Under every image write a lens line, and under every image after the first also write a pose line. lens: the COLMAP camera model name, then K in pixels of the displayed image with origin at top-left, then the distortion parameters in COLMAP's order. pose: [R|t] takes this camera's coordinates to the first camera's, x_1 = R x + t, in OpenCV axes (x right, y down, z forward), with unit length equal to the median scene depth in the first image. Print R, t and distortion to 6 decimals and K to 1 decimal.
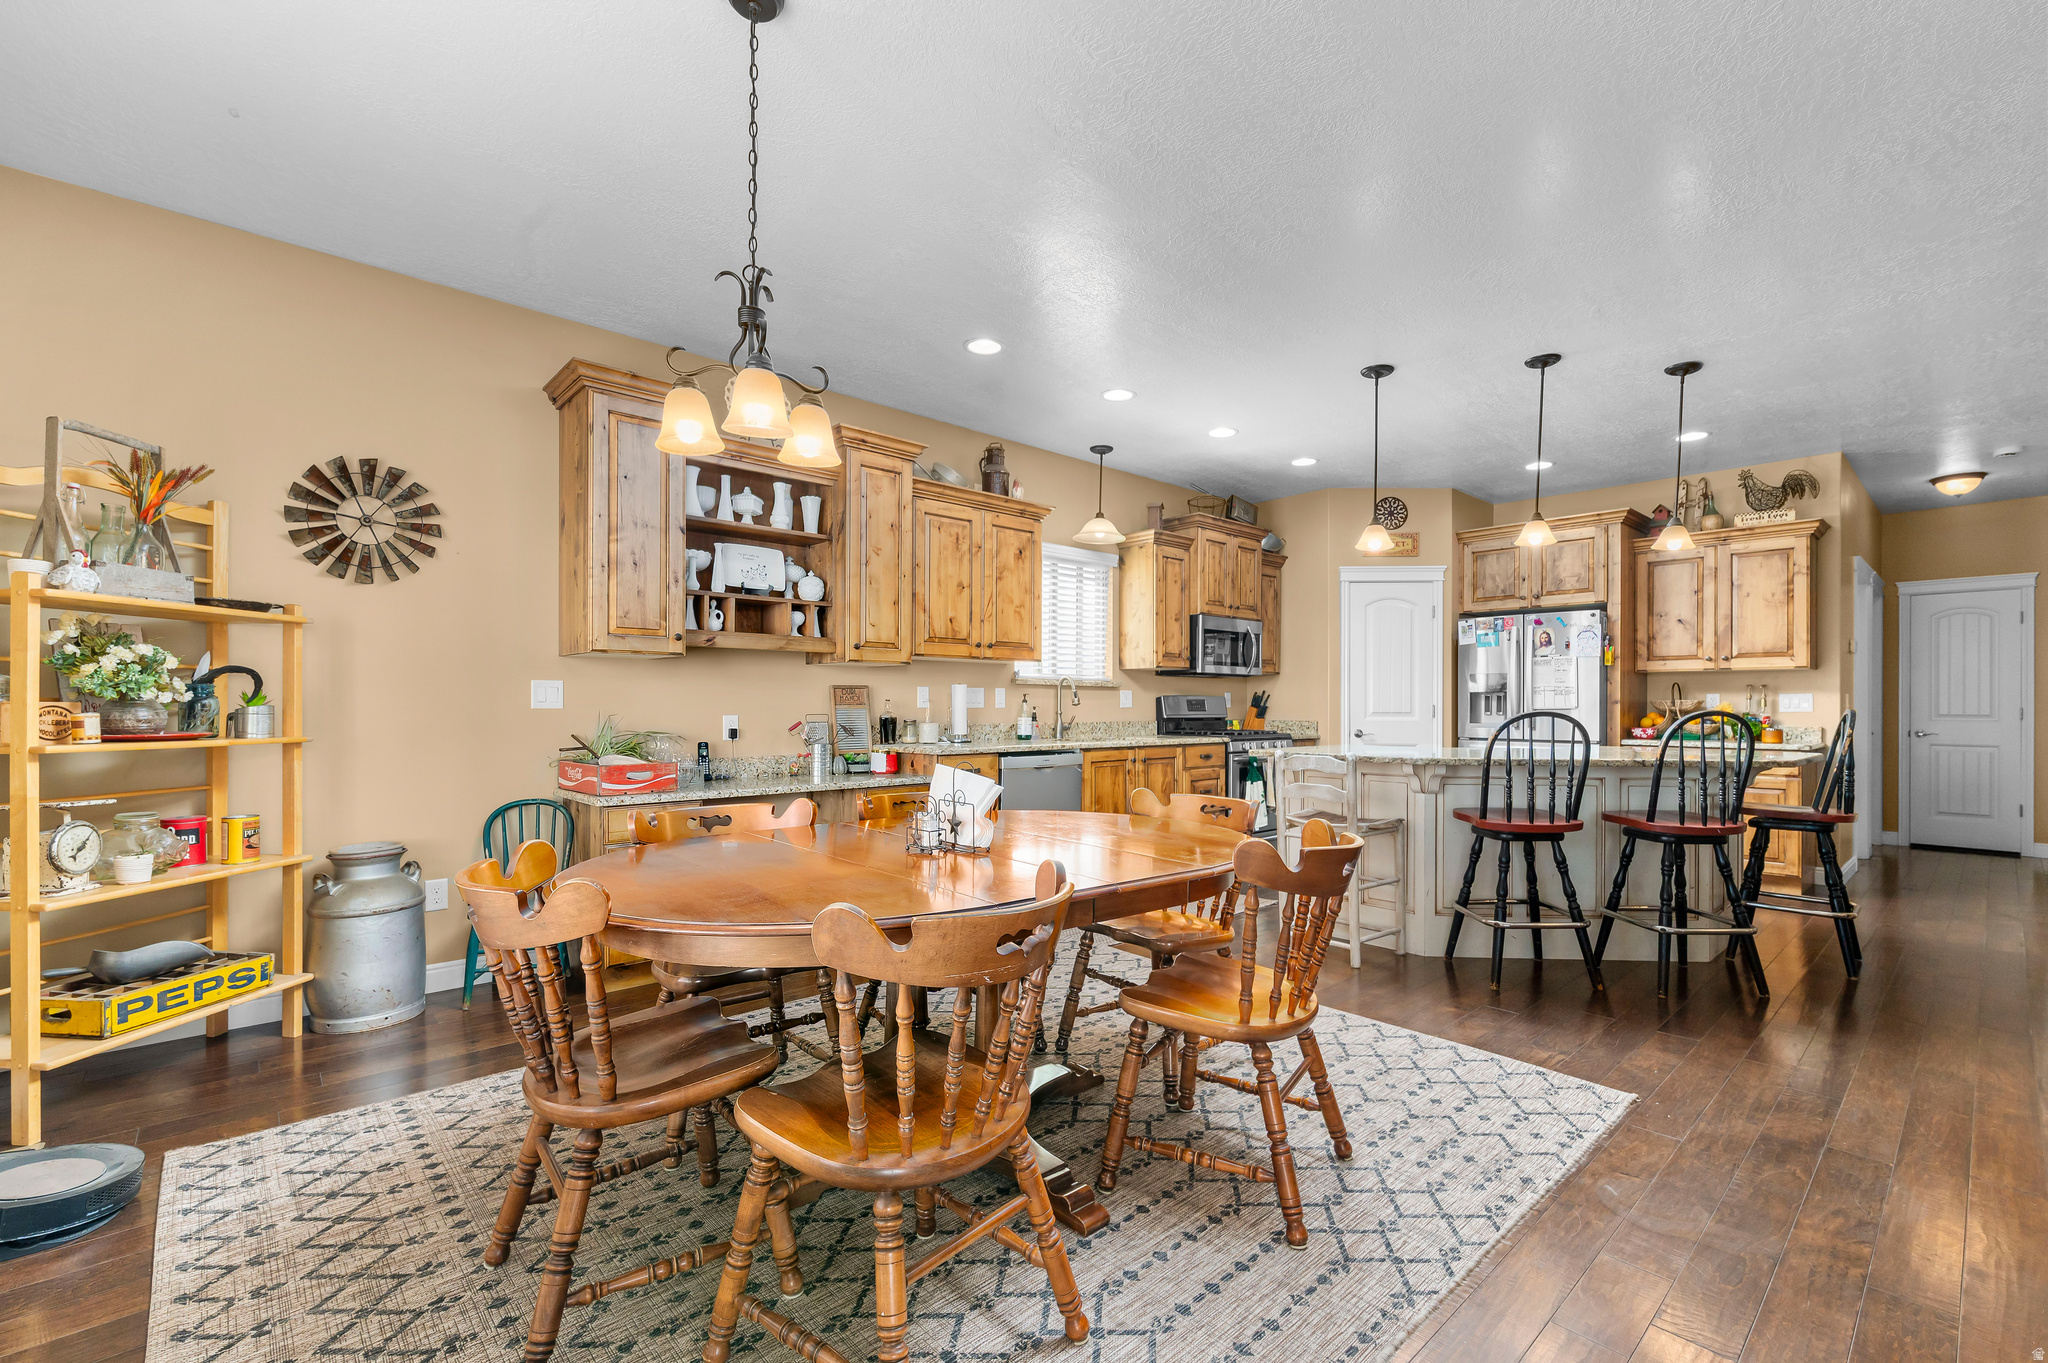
lens RADIAL K [[887.3, 0, 1022.5], [0, 887.3, 697.7], [0, 0, 1]] dist [0.000729, 0.000154]
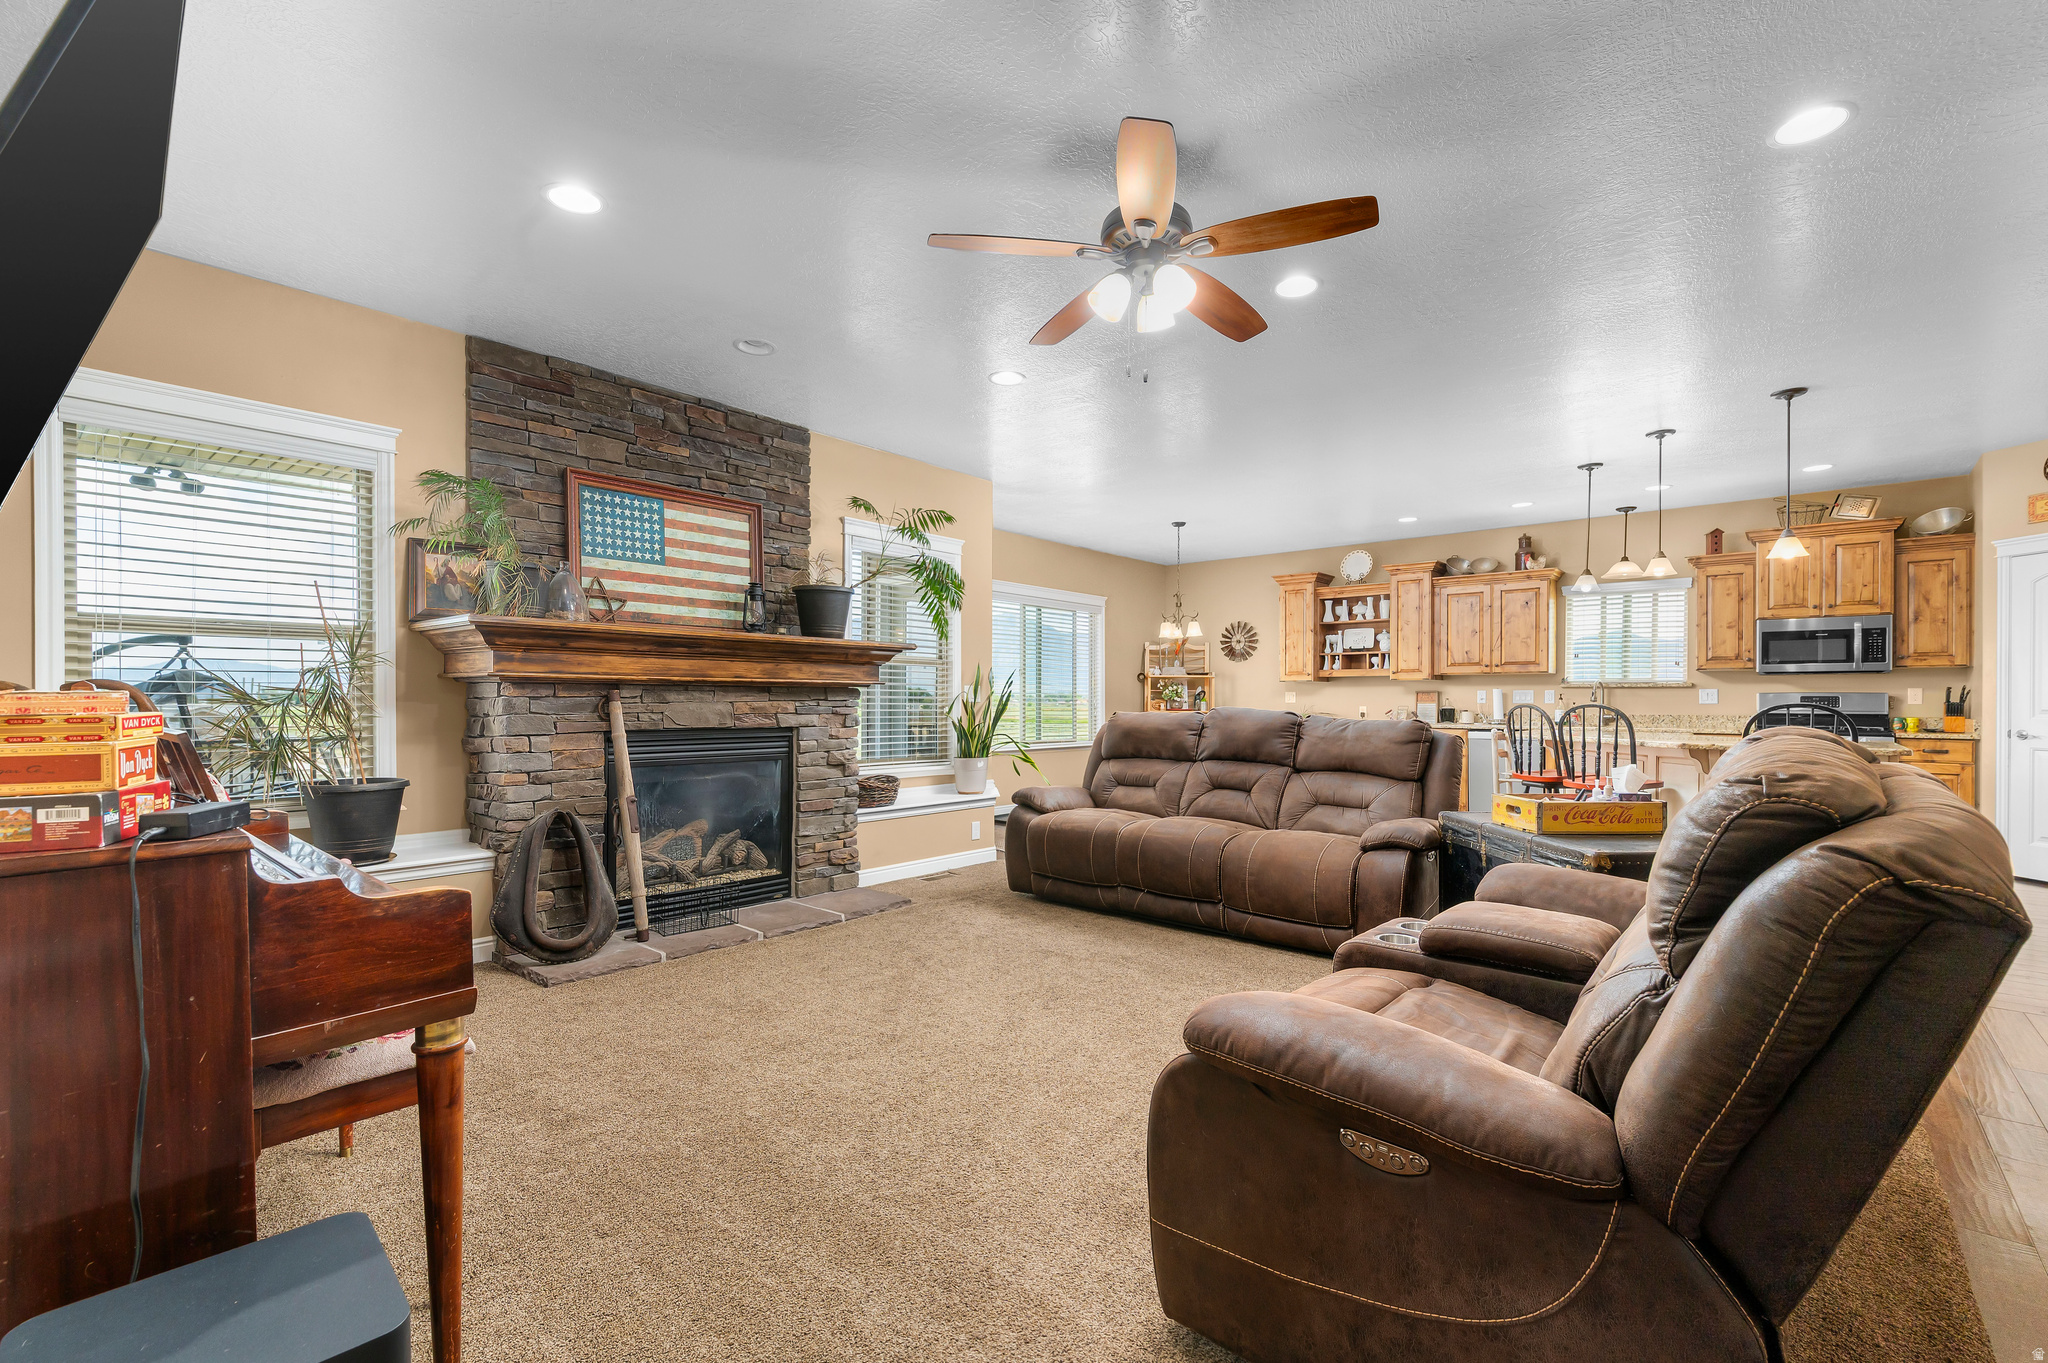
lens RADIAL K [[887.3, 0, 1018.5], [0, 887.3, 699.9], [0, 0, 1]] dist [0.000729, 0.000154]
pose [[0.114560, -0.003500, -0.993410, 1.556299], [0.007167, 0.999971, -0.002696, 0.004026], [0.993391, -0.006811, 0.114581, -0.075736]]
